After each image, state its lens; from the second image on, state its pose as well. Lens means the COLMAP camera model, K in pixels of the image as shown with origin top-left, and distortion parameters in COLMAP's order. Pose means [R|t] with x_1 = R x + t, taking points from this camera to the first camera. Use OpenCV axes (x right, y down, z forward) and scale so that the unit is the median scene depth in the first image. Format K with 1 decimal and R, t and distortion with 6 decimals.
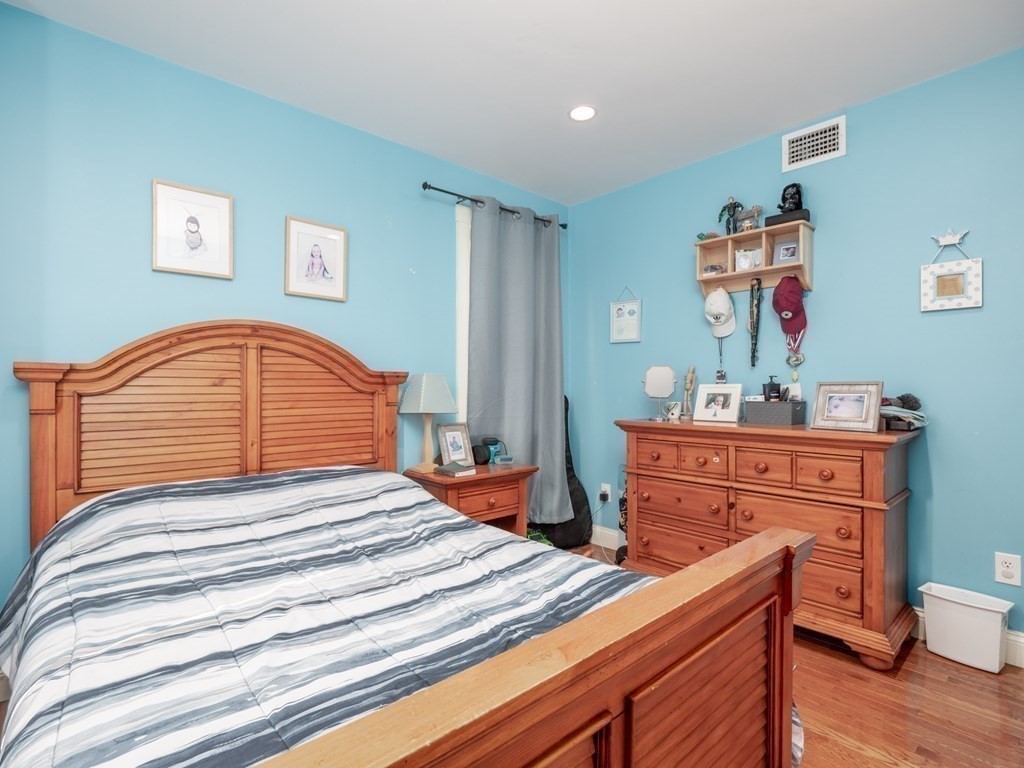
lens RADIAL K [[498.0, 0, 512.4], [0, 498.0, 385.5], [0, 0, 1]] dist [-0.009104, -0.003761]
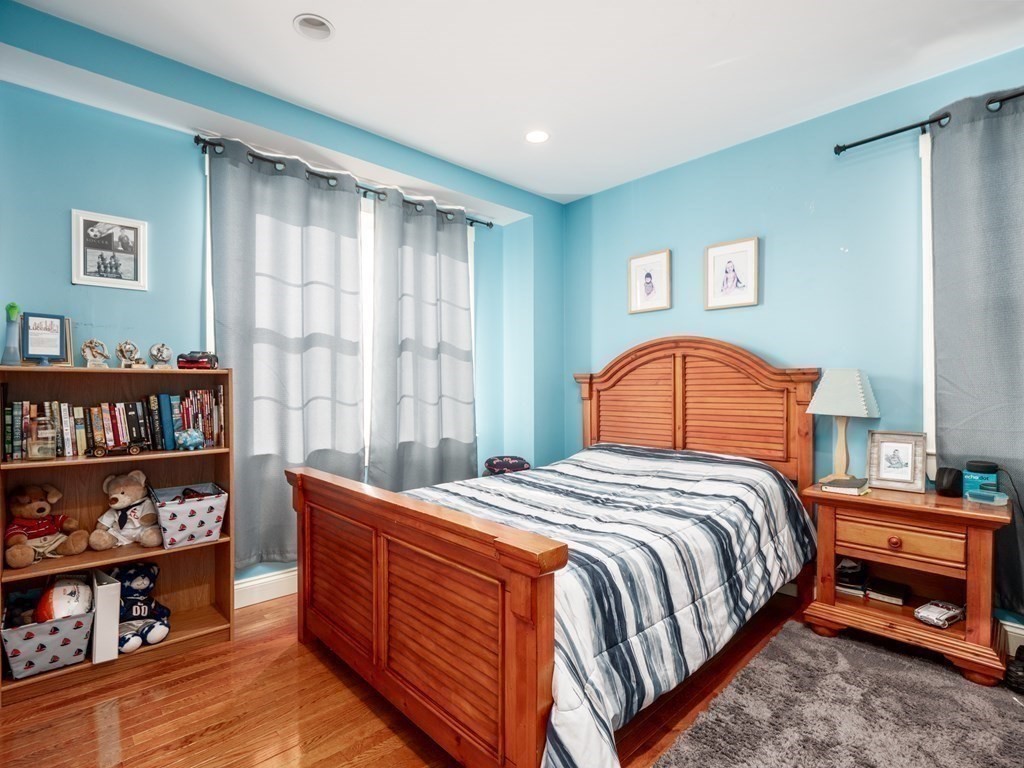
lens RADIAL K [[498.0, 0, 512.5], [0, 498.0, 387.3], [0, 0, 1]] dist [-0.009104, -0.003761]
pose [[0.036114, 0.001879, -0.999346, 0.822924], [0.009505, 0.999952, 0.002224, 0.000450], [0.999302, -0.009579, 0.036095, 0.507557]]
